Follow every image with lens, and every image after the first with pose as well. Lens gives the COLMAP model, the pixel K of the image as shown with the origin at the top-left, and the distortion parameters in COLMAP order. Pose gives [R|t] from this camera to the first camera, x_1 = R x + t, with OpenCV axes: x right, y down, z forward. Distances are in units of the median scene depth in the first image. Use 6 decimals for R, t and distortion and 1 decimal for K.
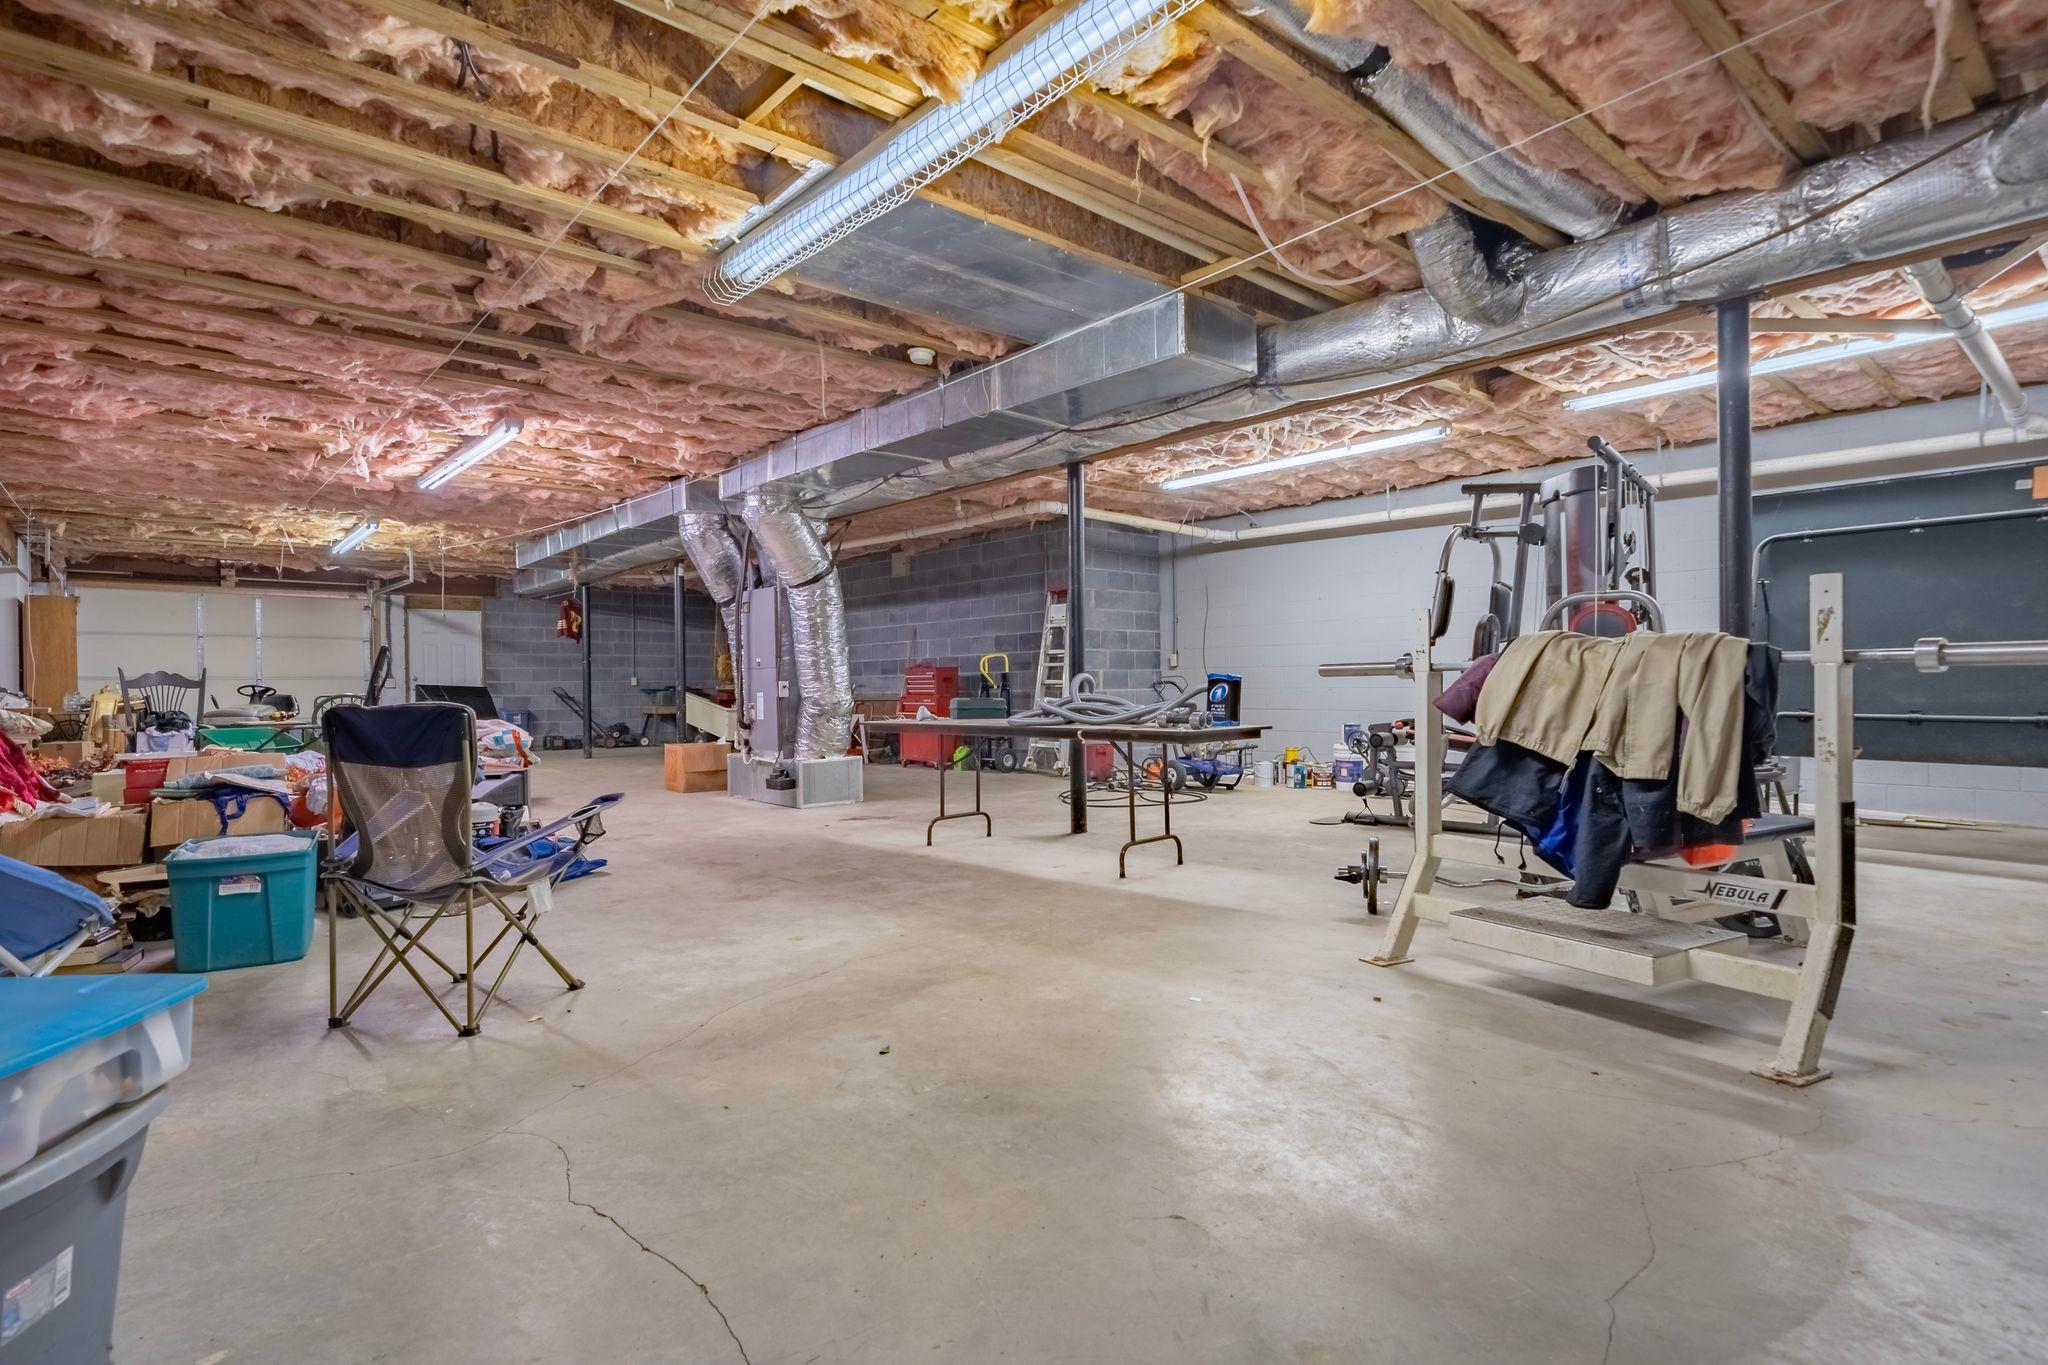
lens RADIAL K [[1035.9, 0, 1023.3], [0, 1035.9, 683.1], [0, 0, 1]] dist [-0.000448, -0.000028]
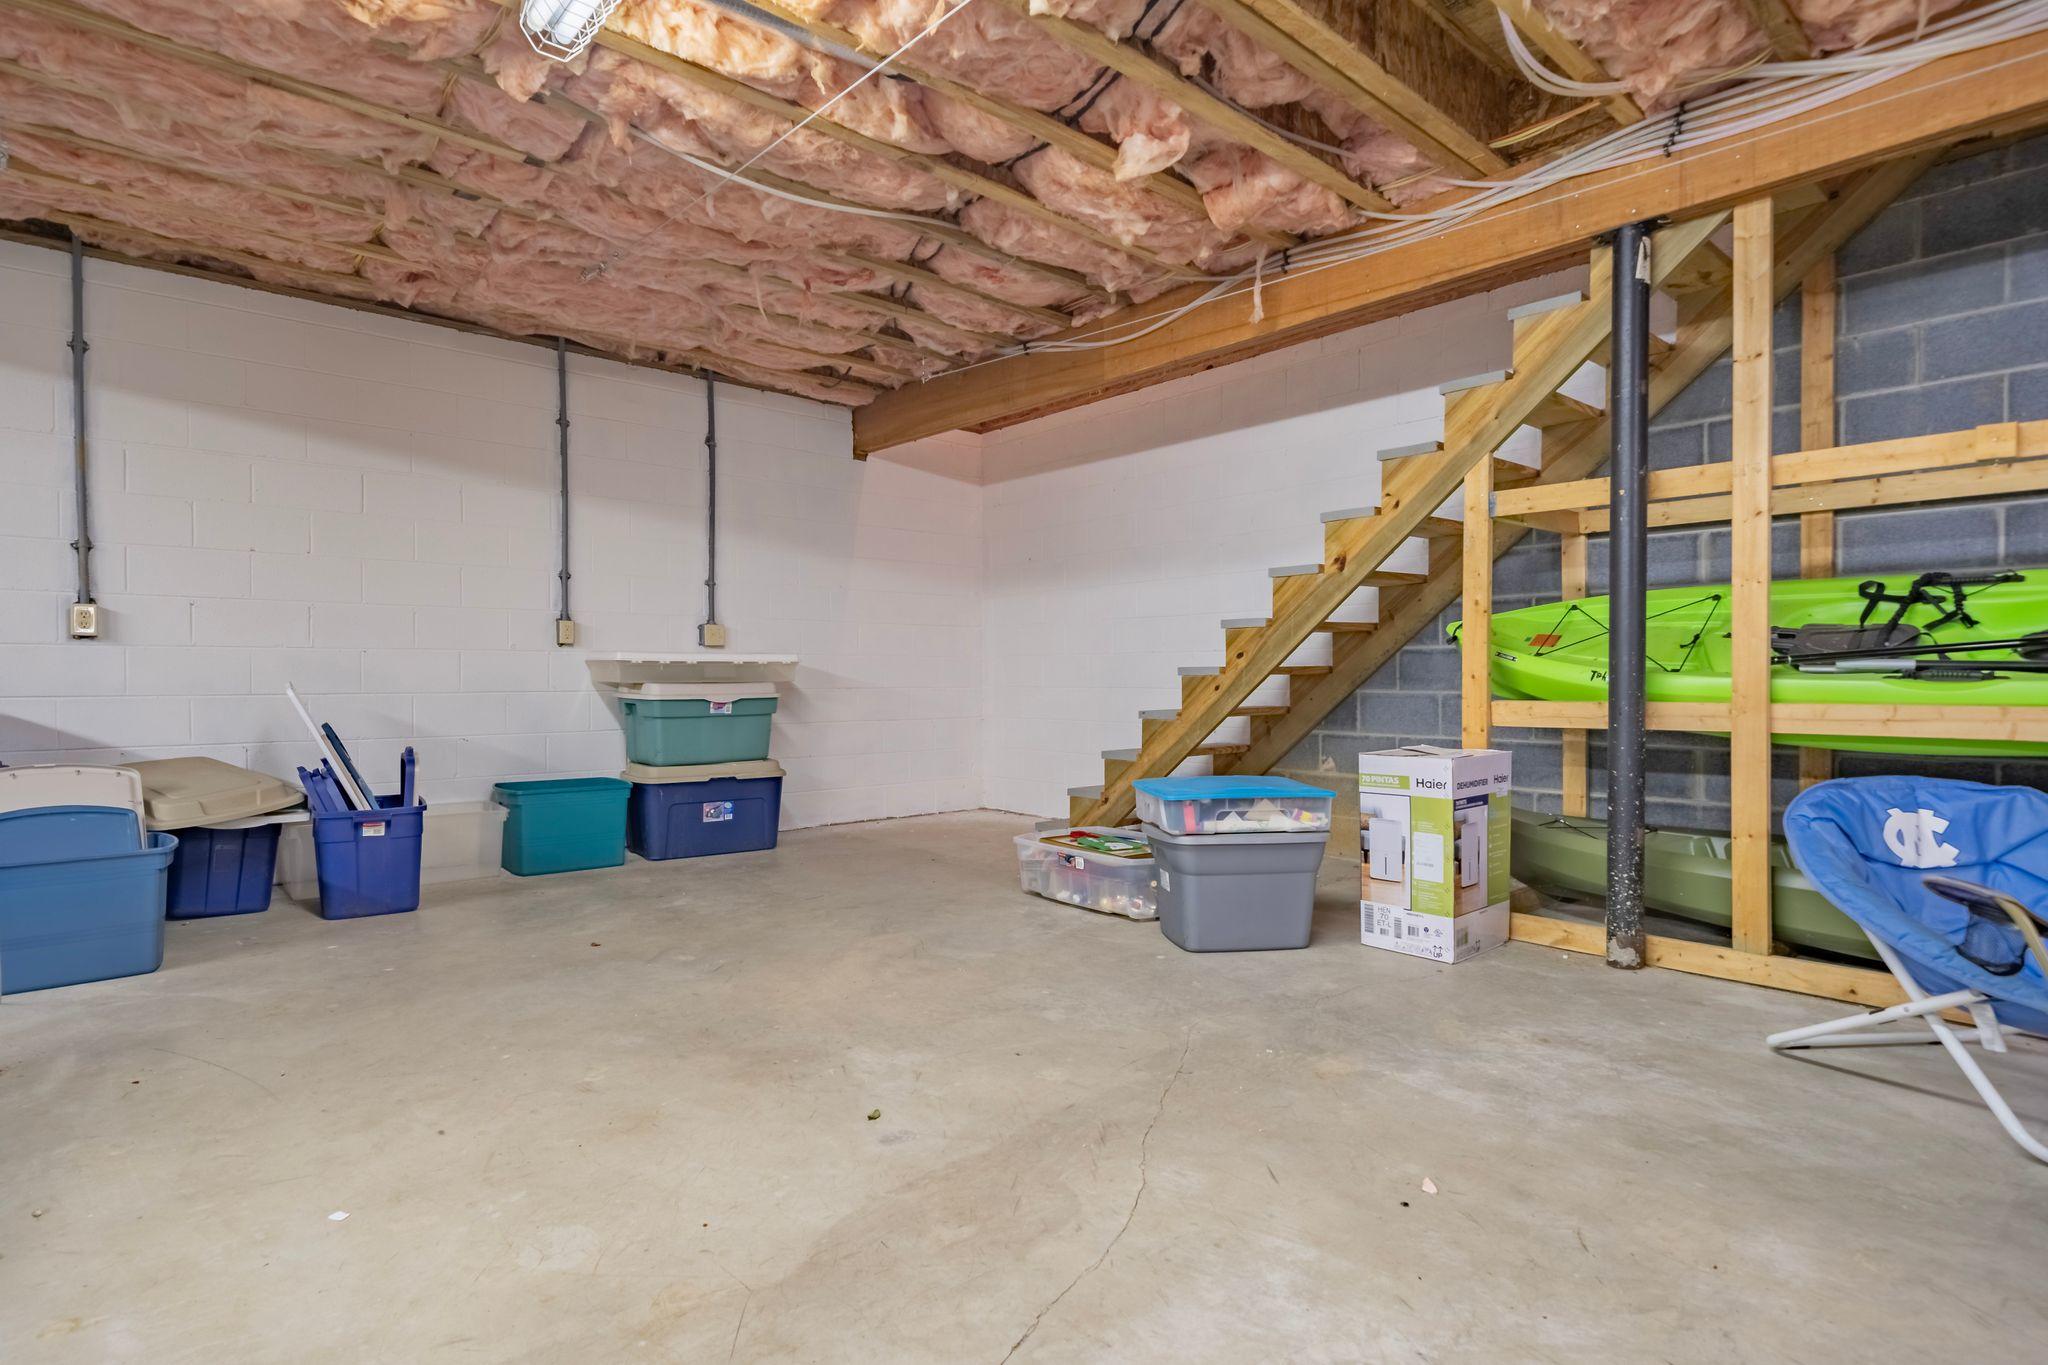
lens RADIAL K [[1035.9, 0, 1025.5], [0, 1035.9, 682.7], [0, 0, 1]] dist [-0.000448, -0.000028]
pose [[-0.999617, 0.015489, -0.022925, -0.257355], [0.015264, 0.999834, 0.009931, 0.006407], [0.023075, 0.009578, -0.999688, 1.947683]]
